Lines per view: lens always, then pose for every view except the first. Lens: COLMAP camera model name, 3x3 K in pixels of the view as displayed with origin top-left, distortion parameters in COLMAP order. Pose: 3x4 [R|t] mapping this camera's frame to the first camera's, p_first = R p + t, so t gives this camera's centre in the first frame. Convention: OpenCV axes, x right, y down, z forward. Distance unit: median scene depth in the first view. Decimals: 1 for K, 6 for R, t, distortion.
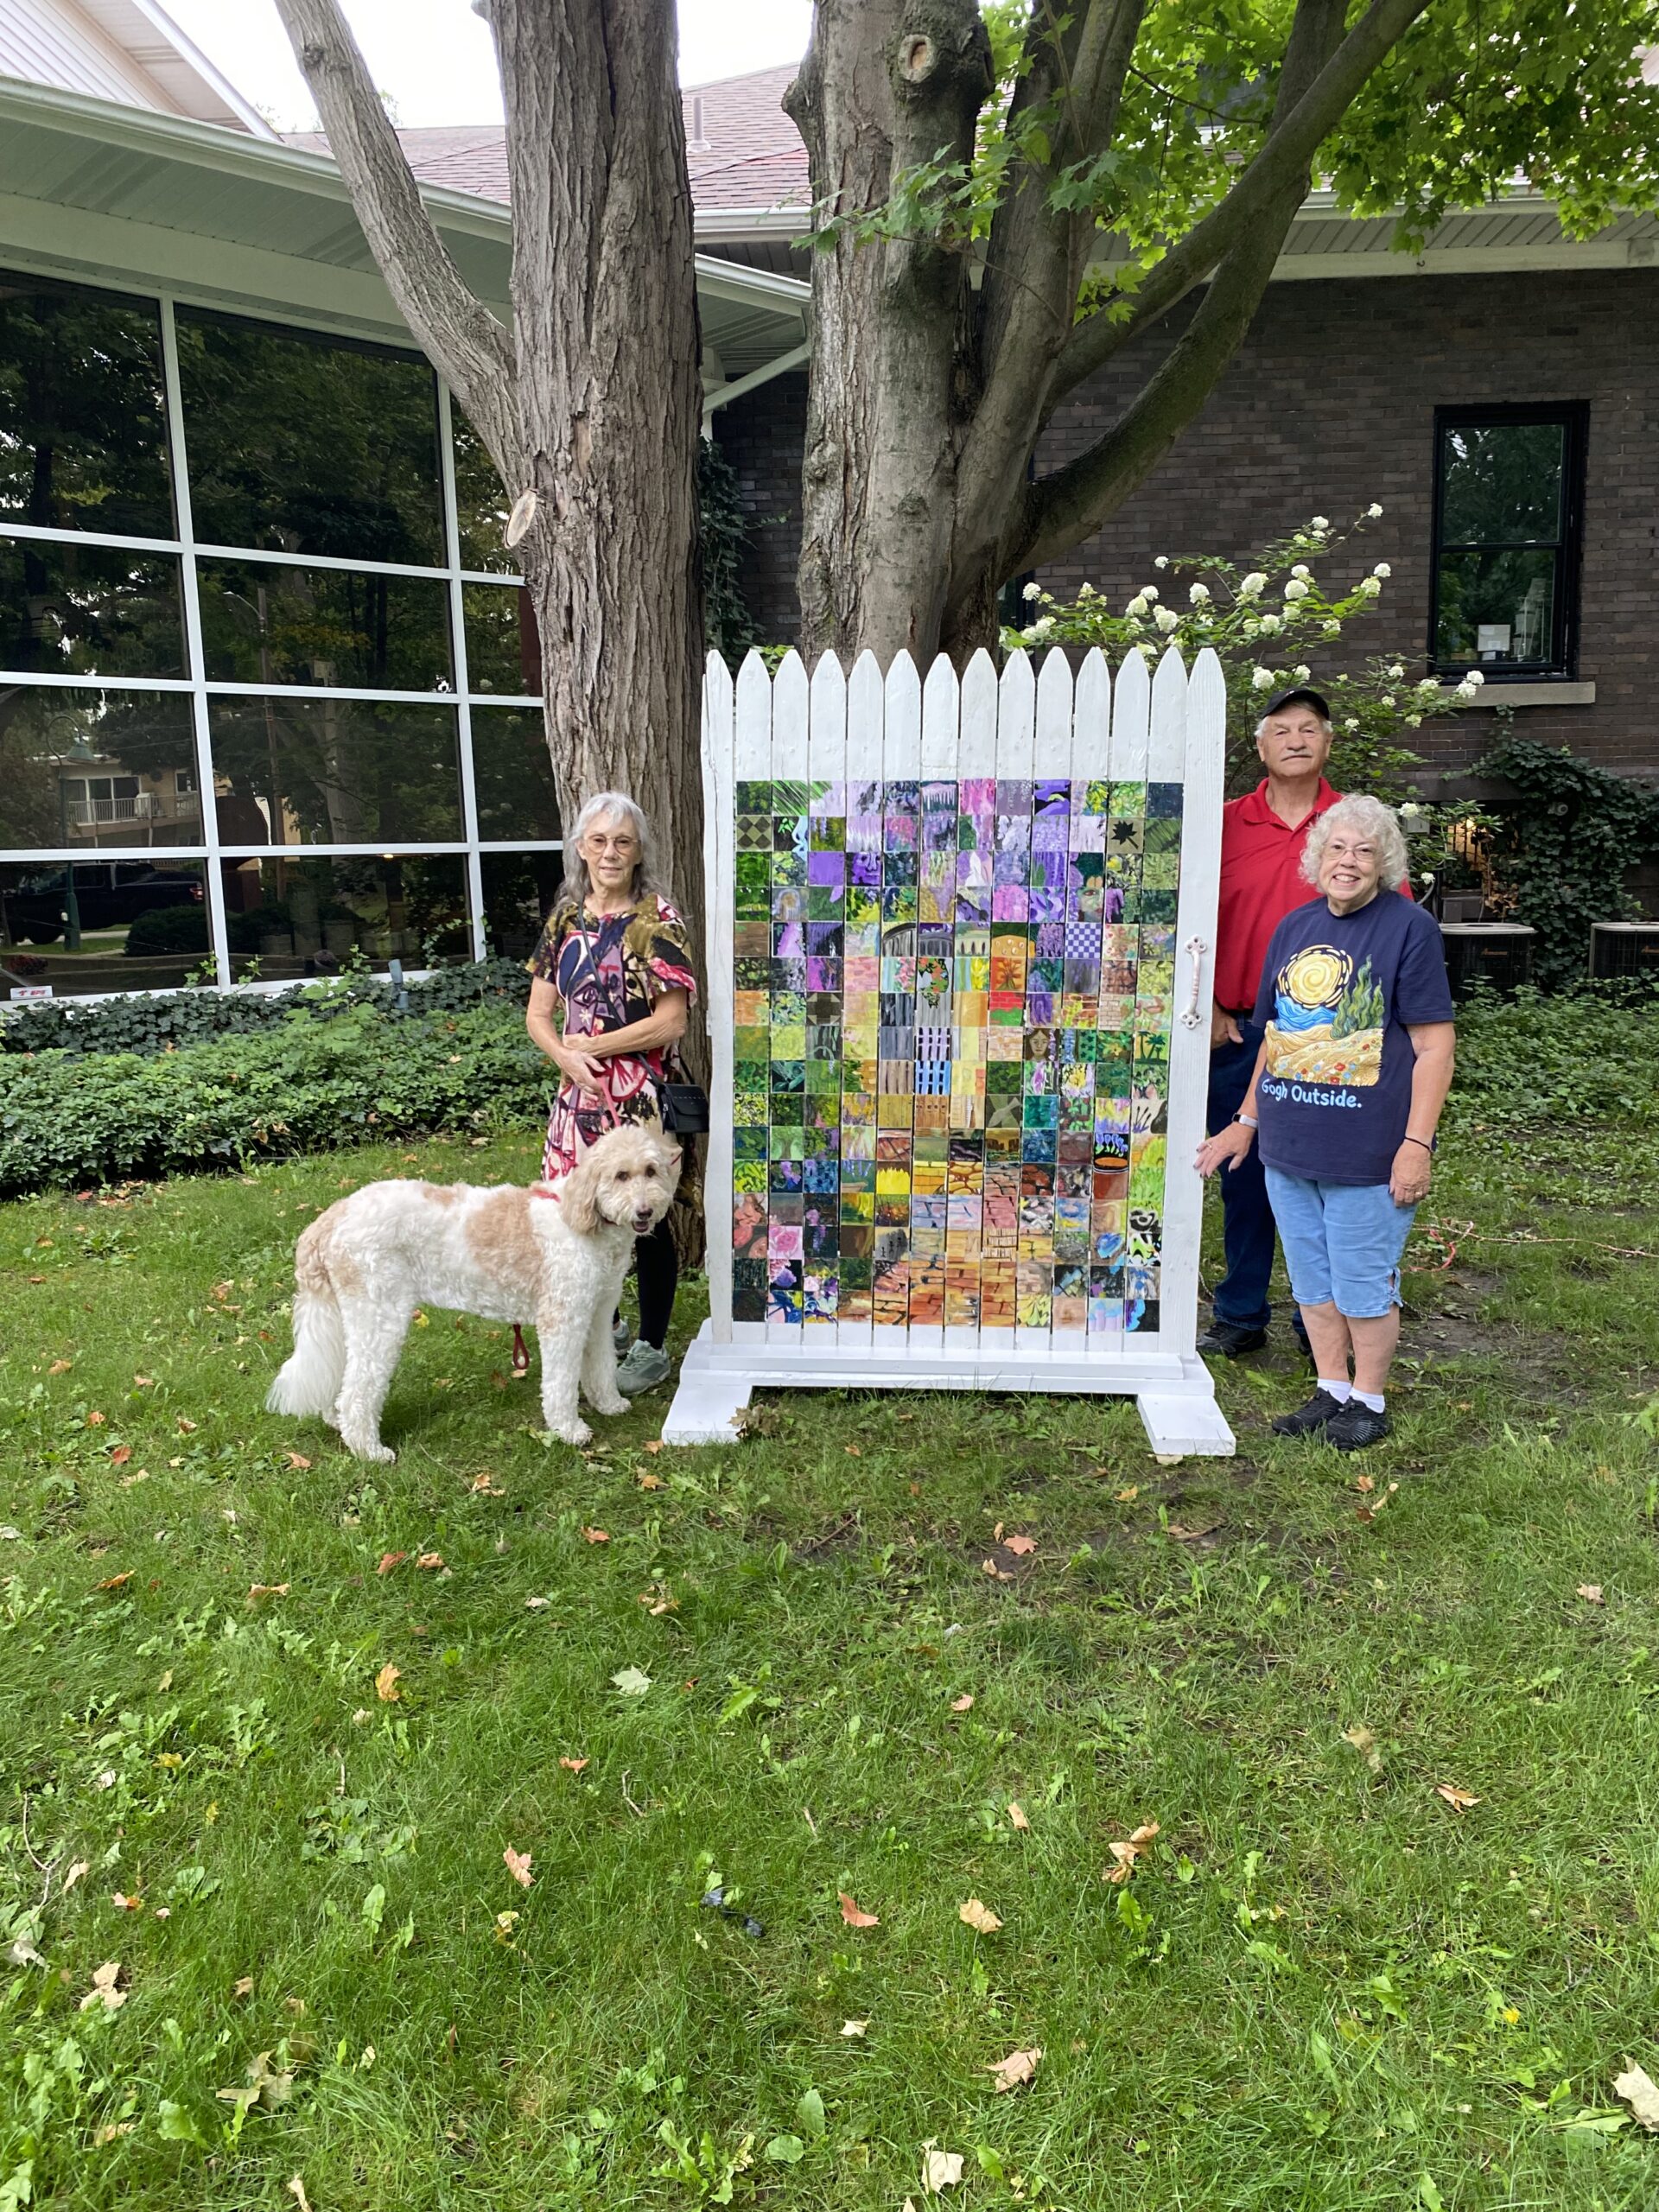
lens RADIAL K [[1673.3, 0, 817.7], [0, 1673.3, 1116.5], [0, 0, 1]] dist [0.023794, -0.013373]
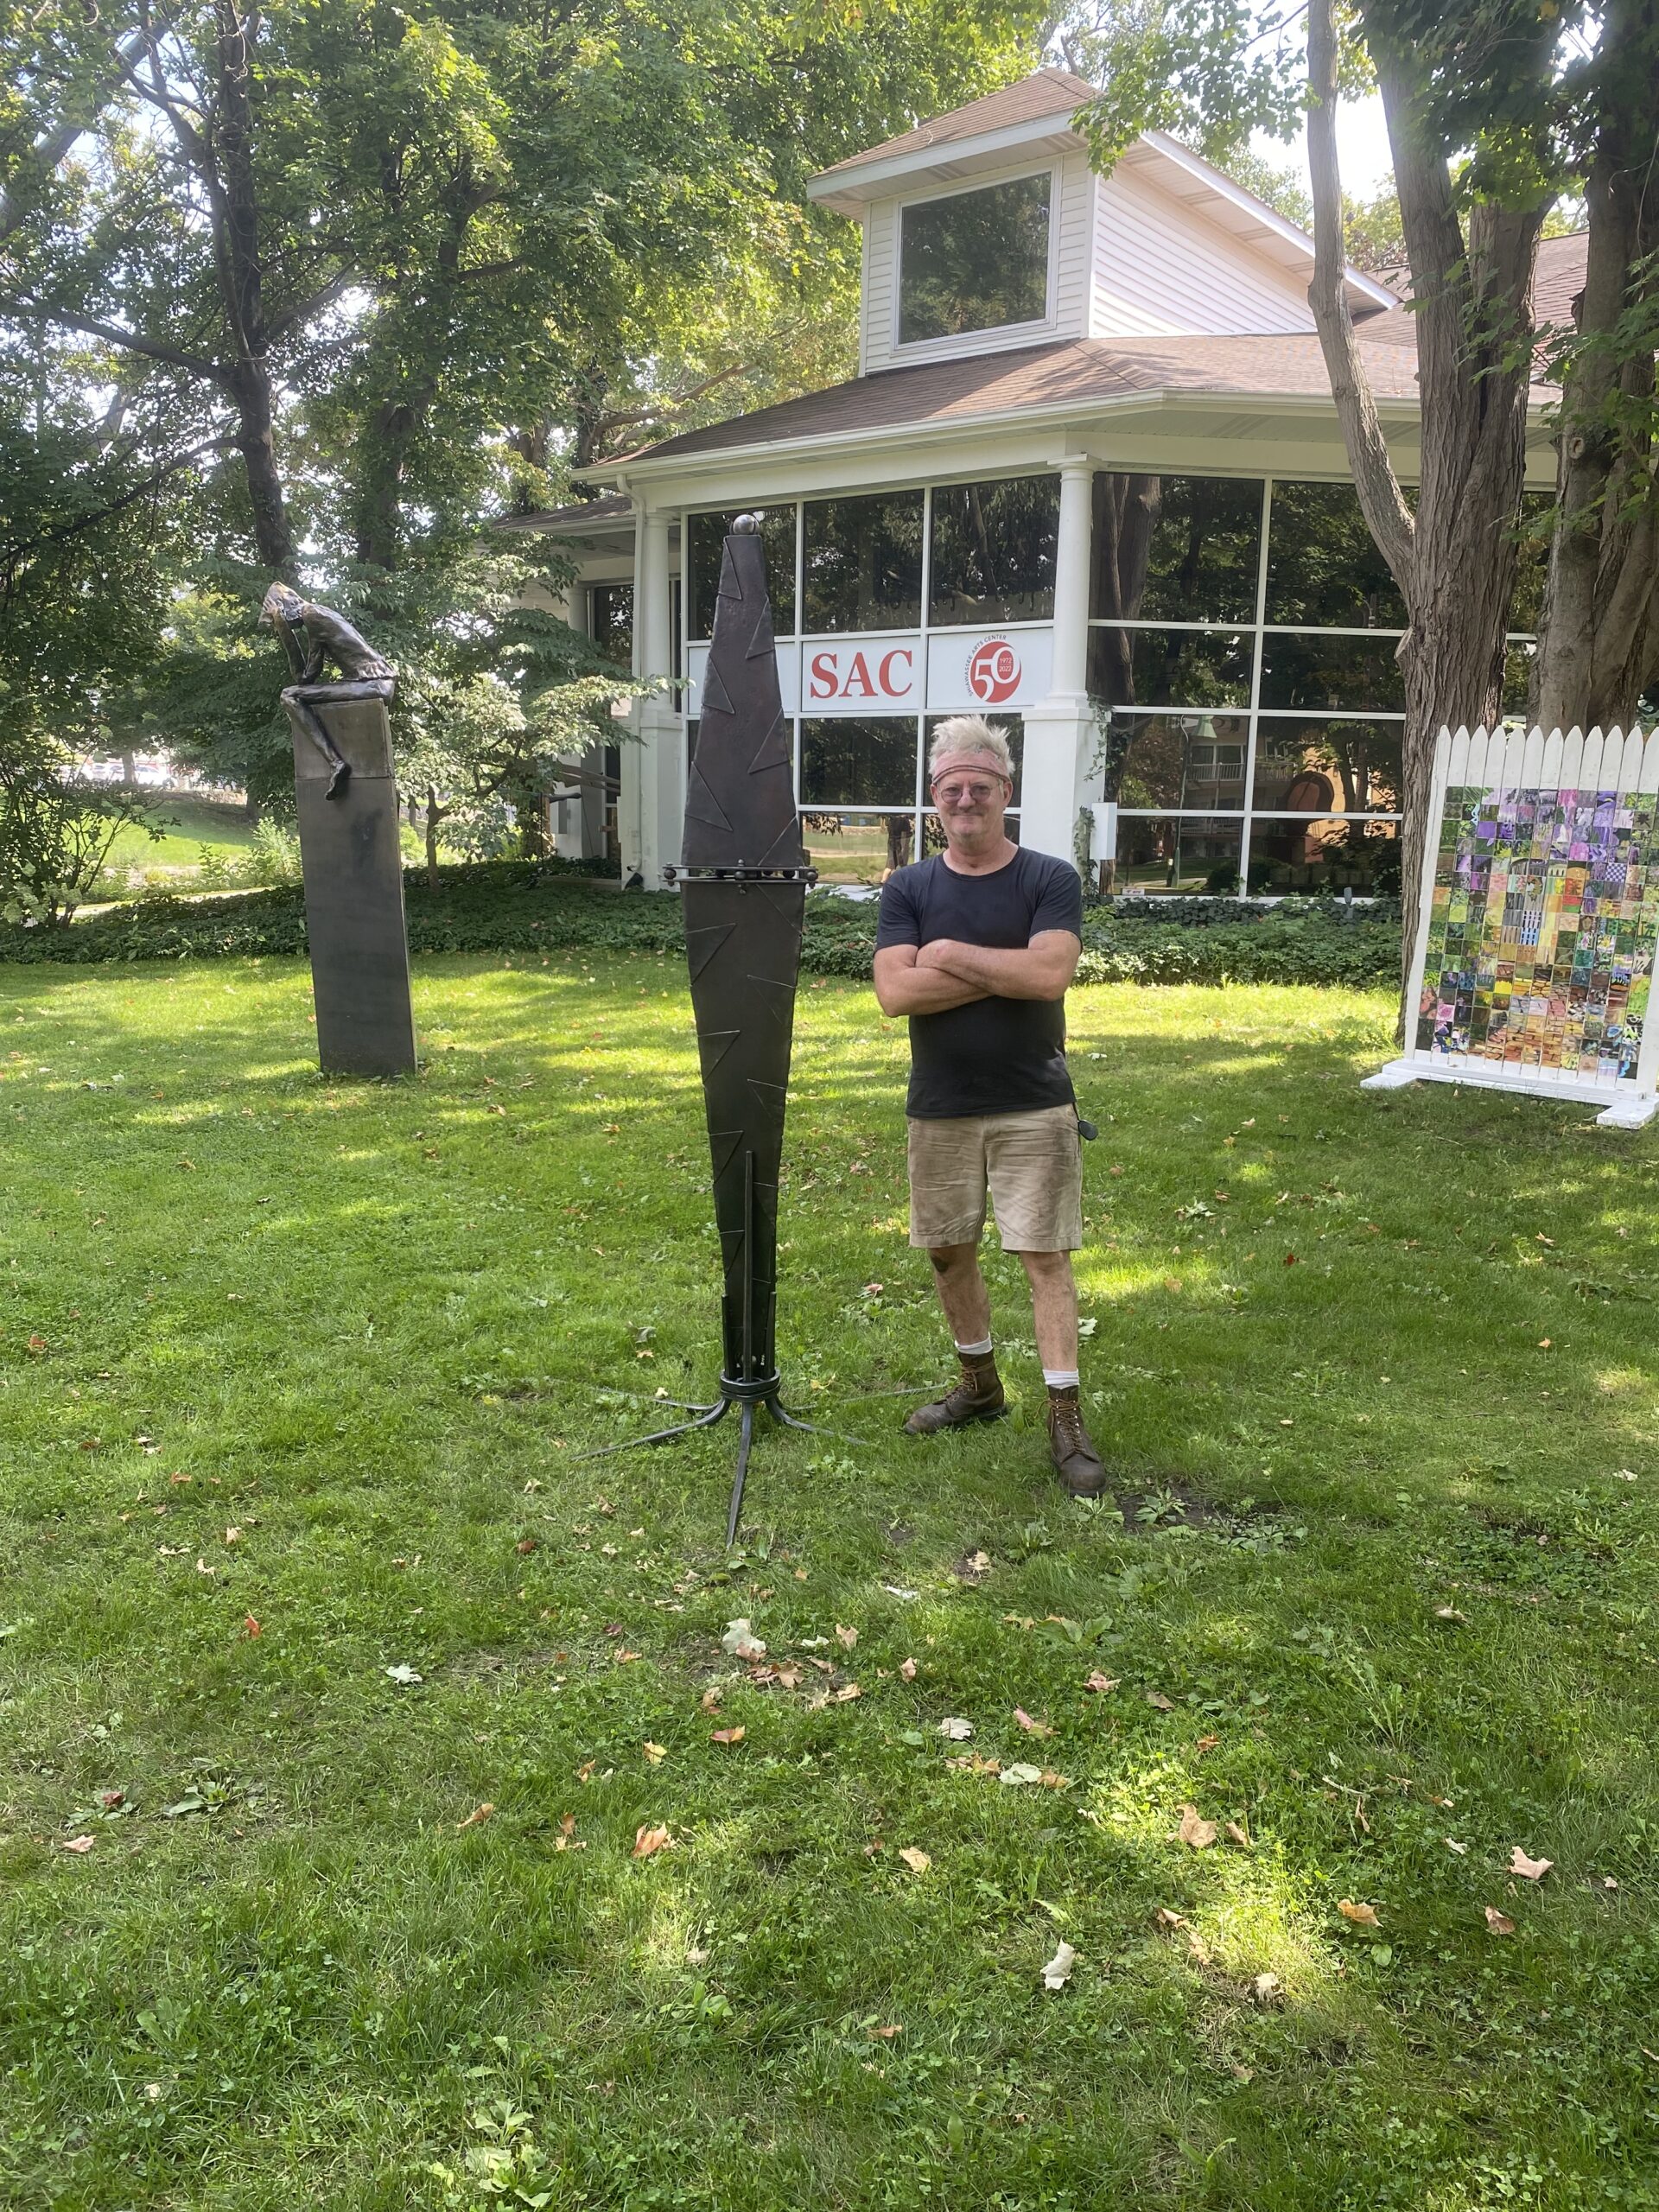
lens RADIAL K [[1673.3, 0, 824.8], [0, 1673.3, 1103.0], [0, 0, 1]] dist [0.023794, -0.013373]
pose [[0.806600, 0.143150, -0.573502, 0.574381], [-0.139163, 0.988949, 0.051123, 0.189787], [0.574482, 0.038575, 0.817608, -1.133037]]
